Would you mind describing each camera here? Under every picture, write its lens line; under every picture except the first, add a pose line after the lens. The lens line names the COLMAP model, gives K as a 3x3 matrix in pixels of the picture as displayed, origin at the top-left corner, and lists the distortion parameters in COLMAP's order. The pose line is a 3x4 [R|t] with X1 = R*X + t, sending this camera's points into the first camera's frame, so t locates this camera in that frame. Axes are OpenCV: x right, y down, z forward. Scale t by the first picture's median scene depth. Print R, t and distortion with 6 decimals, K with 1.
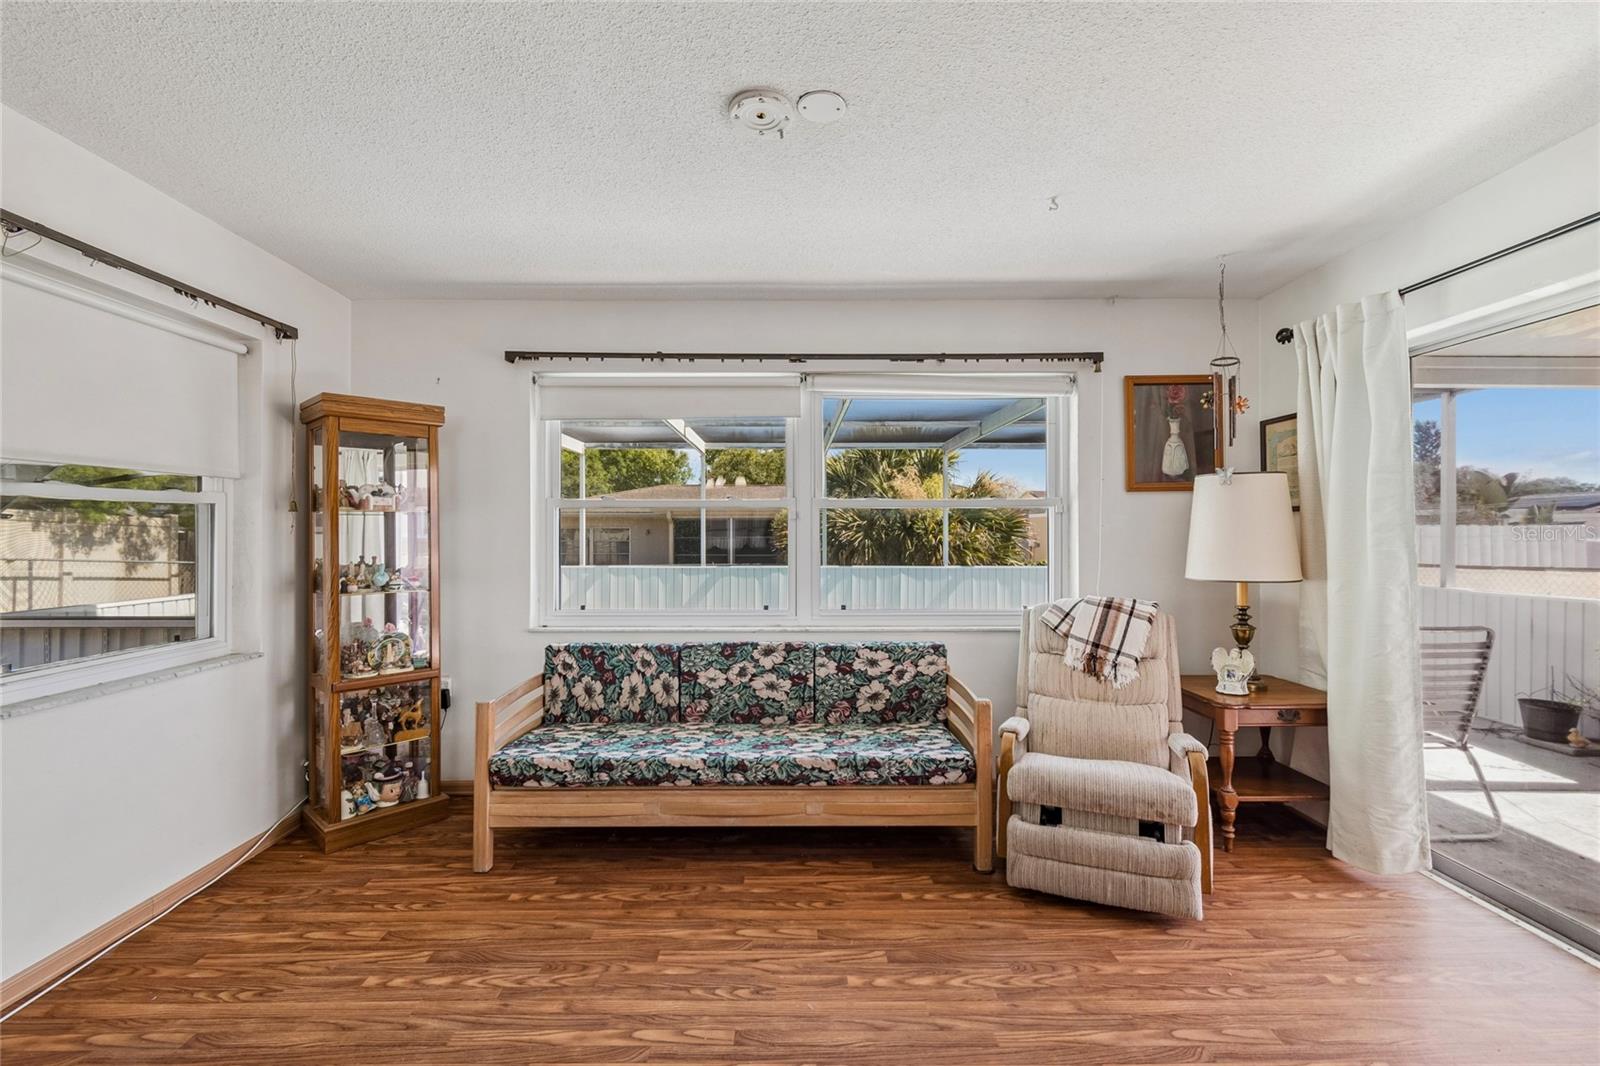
lens RADIAL K [[709.3, 0, 790.9], [0, 709.3, 534.5], [0, 0, 1]] dist [0.000235, -0.000903]
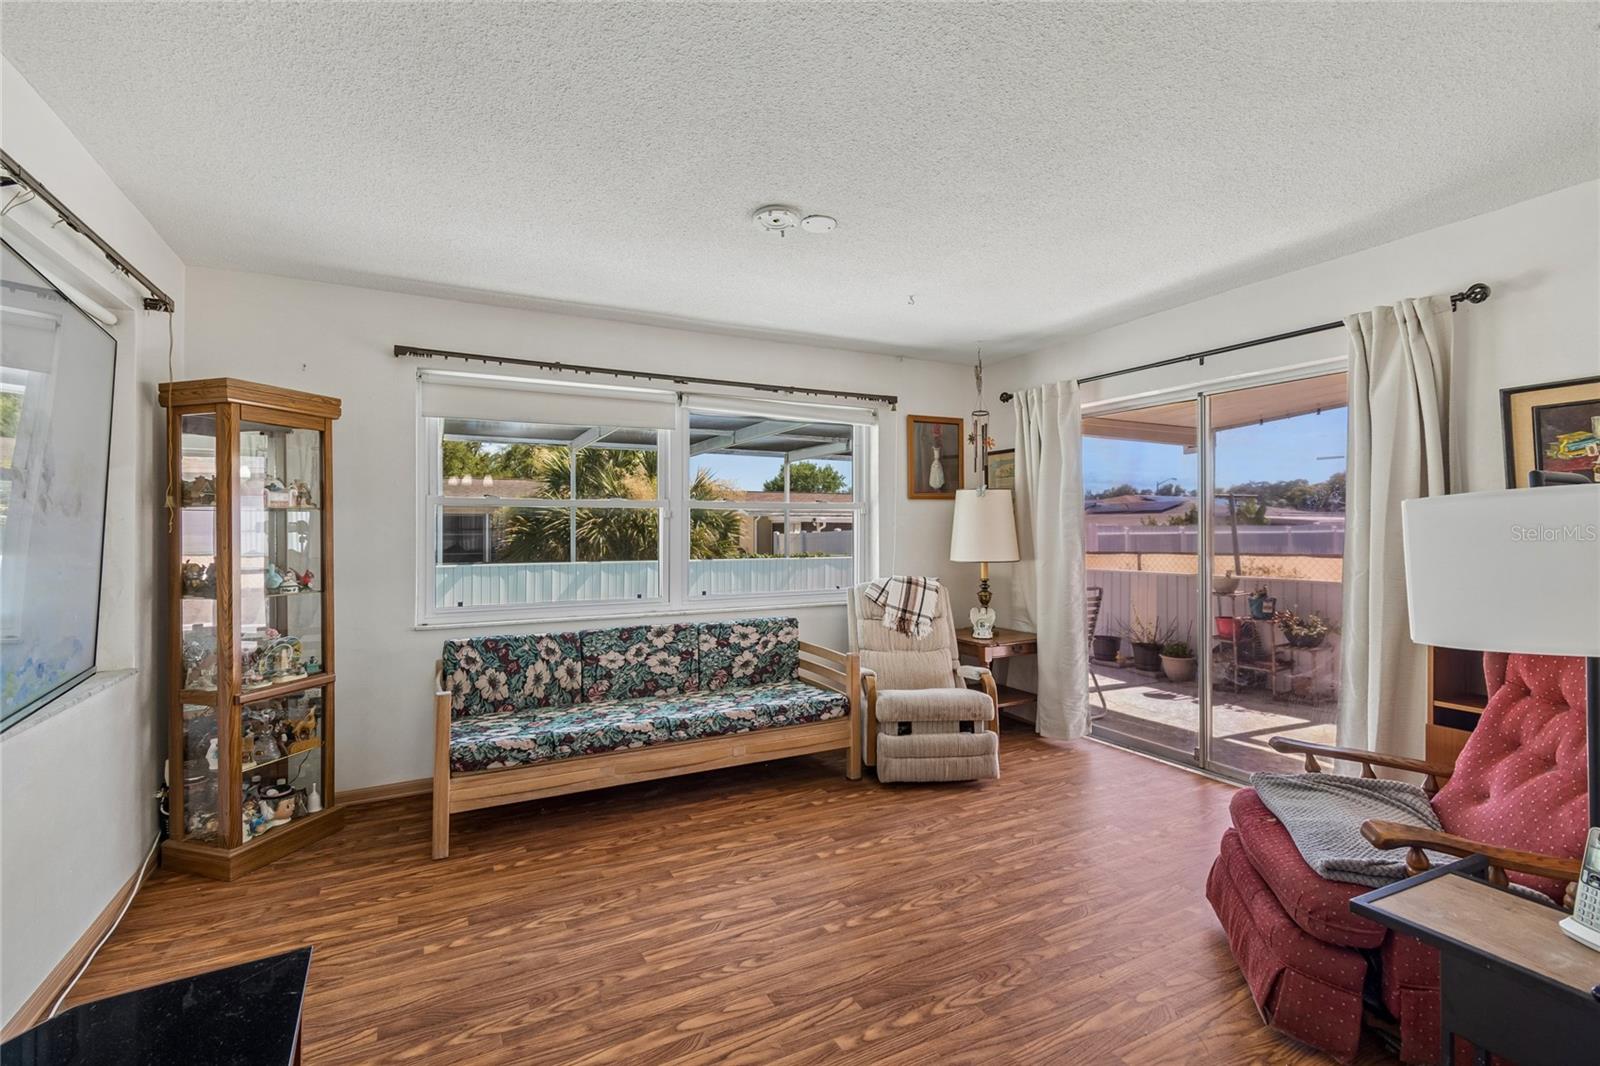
lens RADIAL K [[709.3, 0, 790.9], [0, 709.3, 534.5], [0, 0, 1]] dist [0.000235, -0.000903]
pose [[0.892471, -0.005149, 0.451075, -0.385248], [0.003229, 0.999982, 0.005026, -0.000037], [-0.451092, -0.003029, 0.892472, -0.131311]]
